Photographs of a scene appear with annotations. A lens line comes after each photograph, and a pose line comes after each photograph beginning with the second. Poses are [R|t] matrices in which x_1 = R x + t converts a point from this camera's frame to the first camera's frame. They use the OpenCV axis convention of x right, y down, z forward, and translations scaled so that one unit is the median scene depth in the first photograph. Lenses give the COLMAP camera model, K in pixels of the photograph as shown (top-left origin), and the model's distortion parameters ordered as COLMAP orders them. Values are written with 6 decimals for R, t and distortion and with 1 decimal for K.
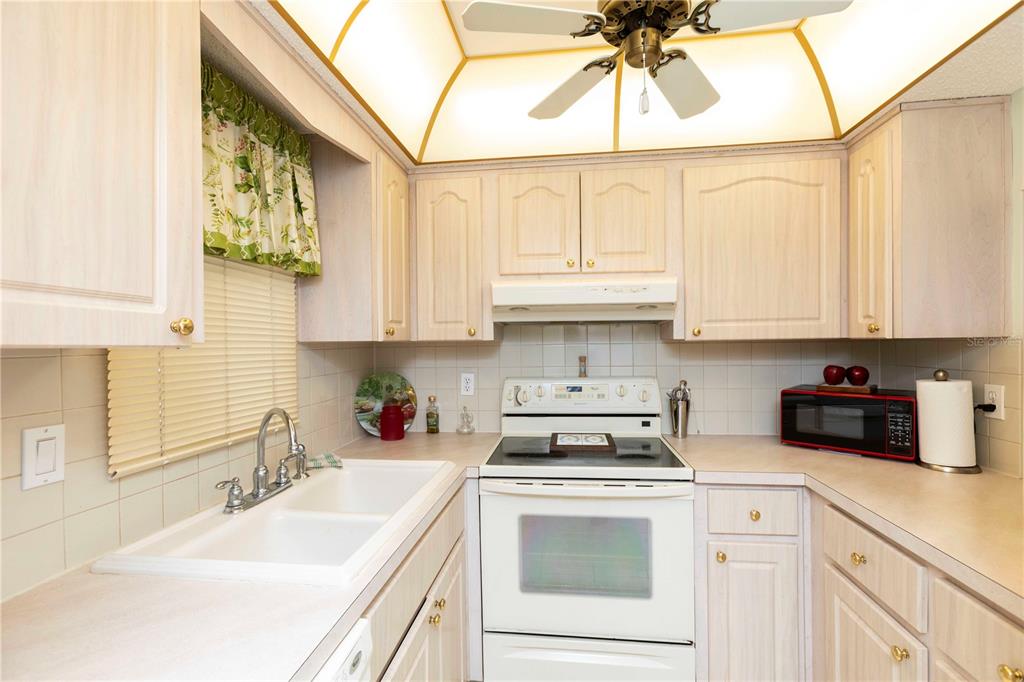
lens RADIAL K [[464.1, 0, 513.5], [0, 464.1, 344.1], [0, 0, 1]] dist [0.002946, 0.001025]
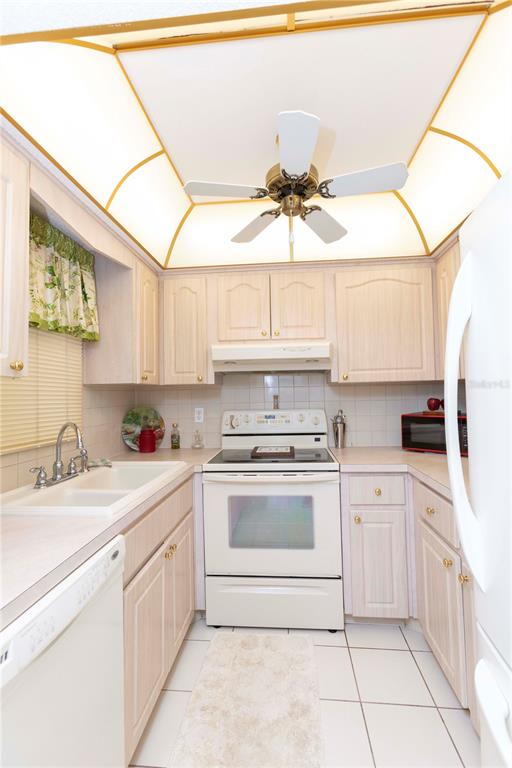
lens RADIAL K [[348.1, 0, 258.0], [0, 348.1, 382.0], [0, 0, 1]] dist [0.002946, 0.001025]
pose [[0.999455, -0.006216, 0.032430, 0.073648], [0.007611, 0.999043, -0.043081, 0.042227], [-0.032132, 0.043304, 0.998545, -0.164257]]
